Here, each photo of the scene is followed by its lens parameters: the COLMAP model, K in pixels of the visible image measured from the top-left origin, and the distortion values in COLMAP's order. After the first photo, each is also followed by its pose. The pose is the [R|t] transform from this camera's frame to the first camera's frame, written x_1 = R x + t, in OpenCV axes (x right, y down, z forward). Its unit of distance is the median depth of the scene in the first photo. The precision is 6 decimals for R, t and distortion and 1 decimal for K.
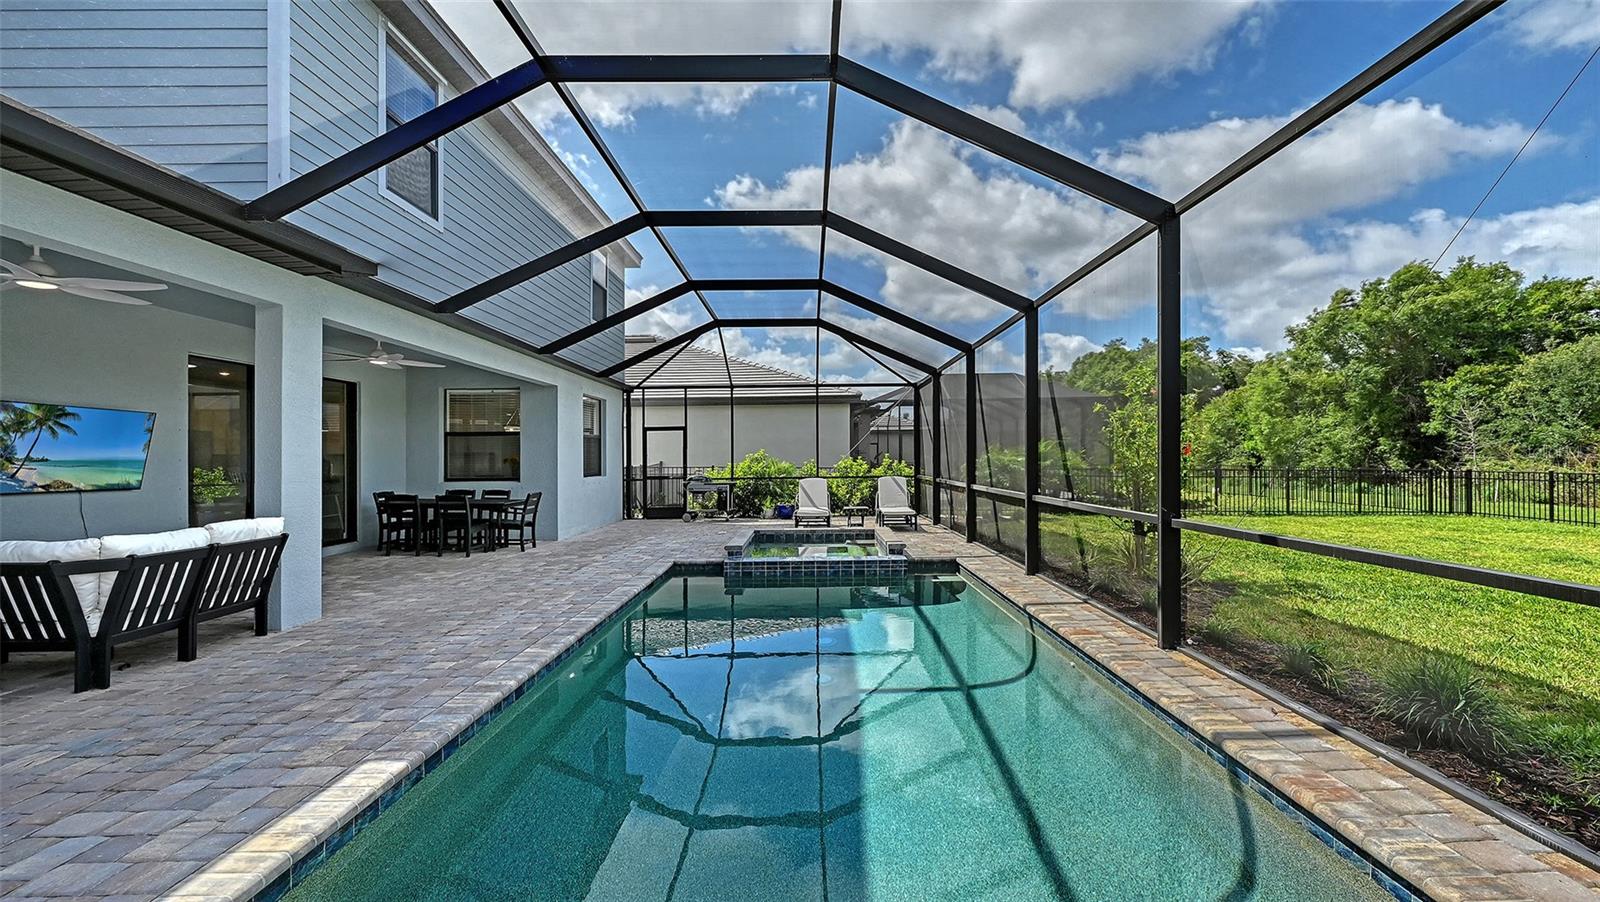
lens RADIAL K [[635.9, 0, 820.8], [0, 635.9, 457.2], [0, 0, 1]] dist [-0.000845, -0.000156]
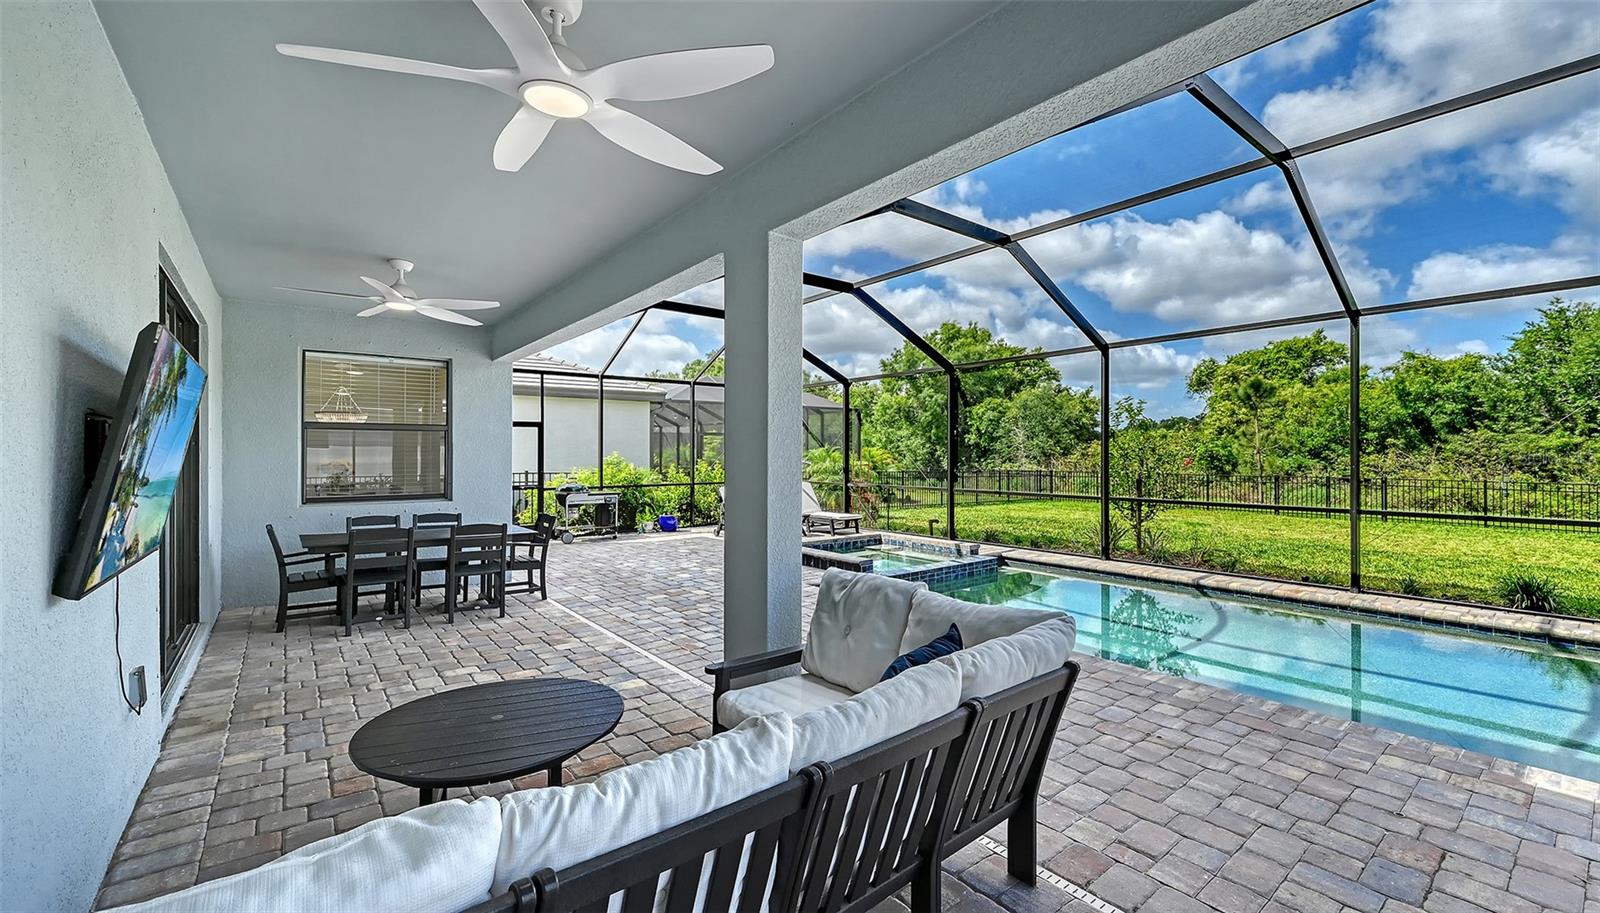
lens RADIAL K [[644.8, 0, 800.0], [0, 644.8, 456.5], [0, 0, 1]] dist [0.001683, 0.000393]
pose [[0.792642, 0.006498, 0.609653, -0.451172], [-0.005924, 0.999978, -0.002958, -0.005808], [-0.609659, -0.001267, 0.792663, 0.173767]]
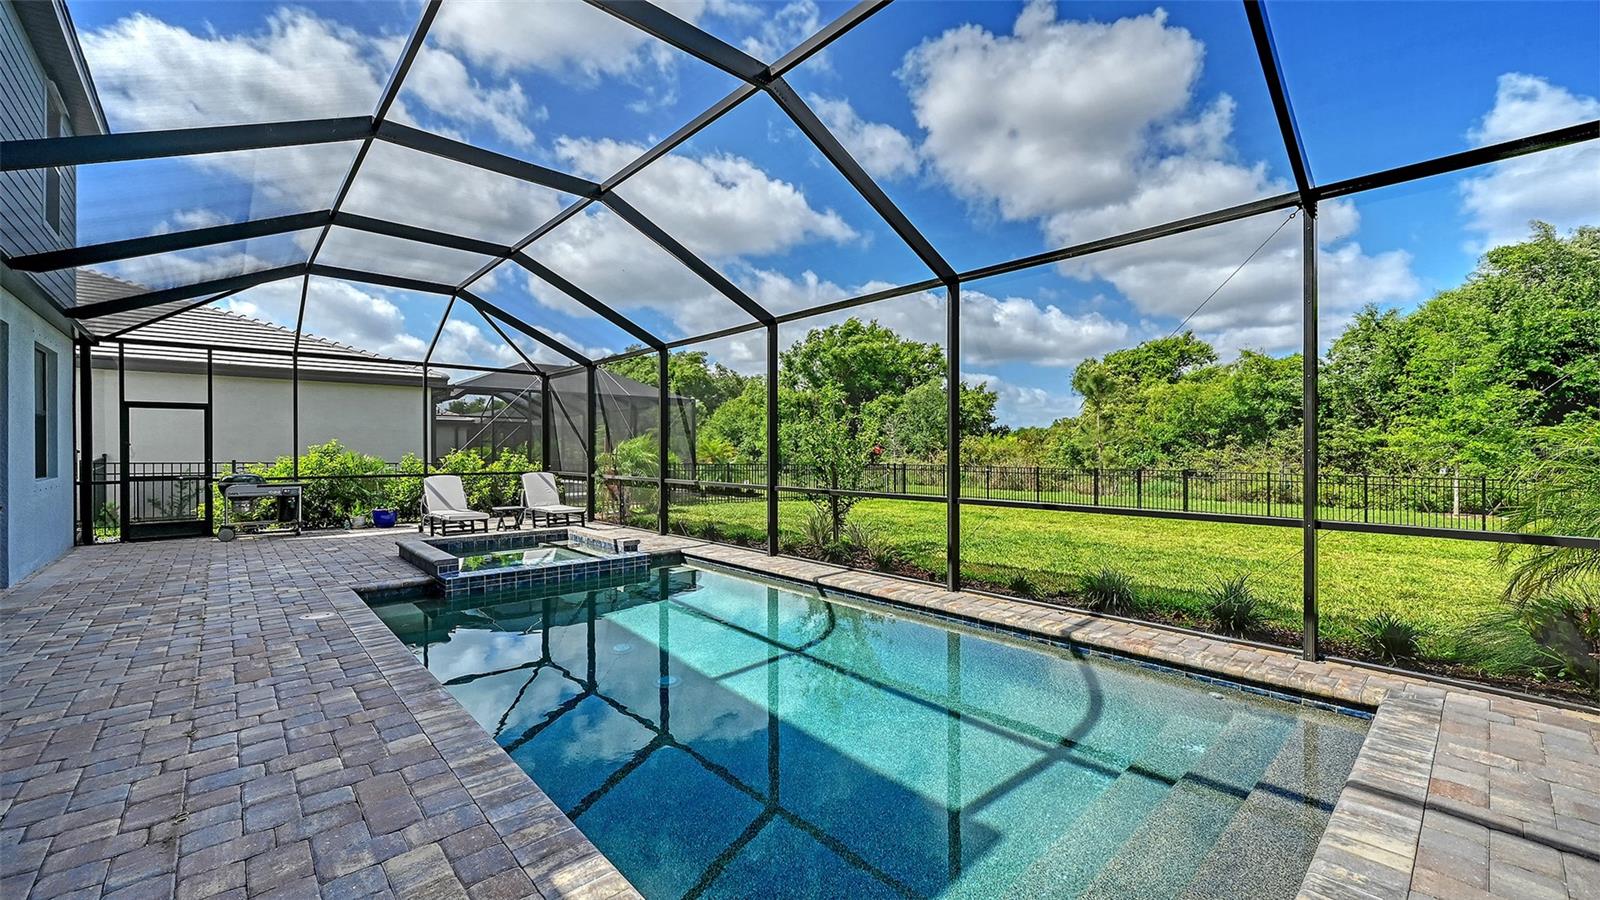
lens RADIAL K [[632.3, 0, 800.0], [0, 632.3, 450.0], [0, 0, 1]] dist [-0.000448, -0.000003]
pose [[0.745659, 0.011655, 0.666226, -0.192762], [-0.008902, 0.999932, -0.007530, 0.001067], [-0.666268, -0.000315, 0.745712, 0.056270]]
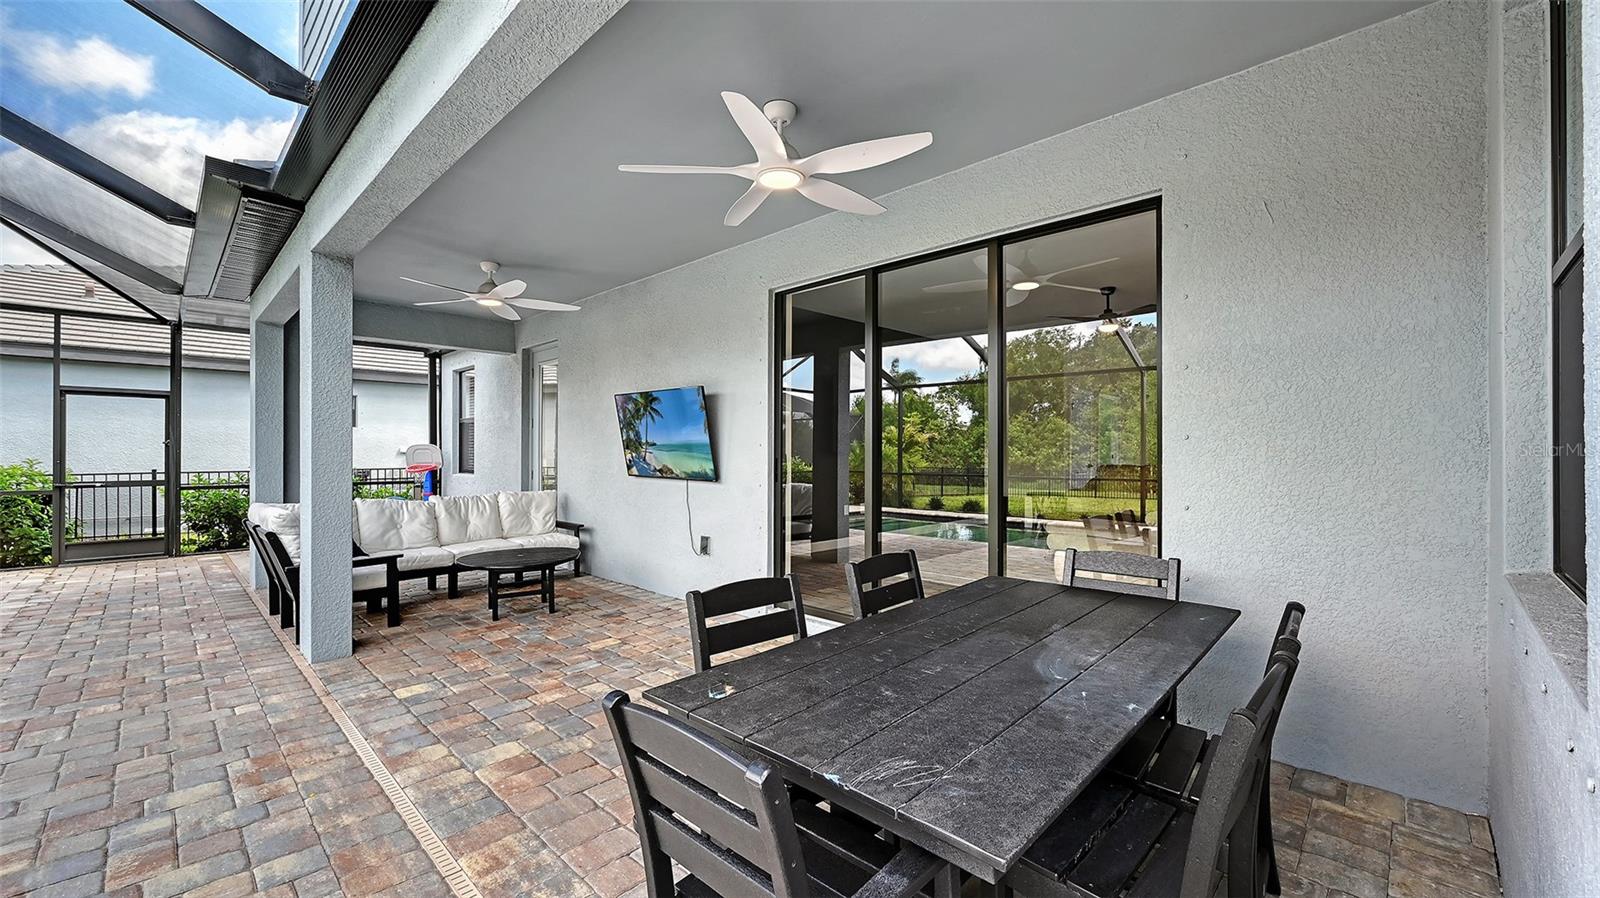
lens RADIAL K [[634.1, 0, 793.9], [0, 634.1, 455.5], [0, 0, 1]] dist [0.000110, 0.000576]
pose [[-0.710722, 0.015931, -0.703293, -0.261125], [0.007675, 0.999860, 0.014893, 0.003272], [0.703432, 0.005187, -0.710744, 0.743954]]
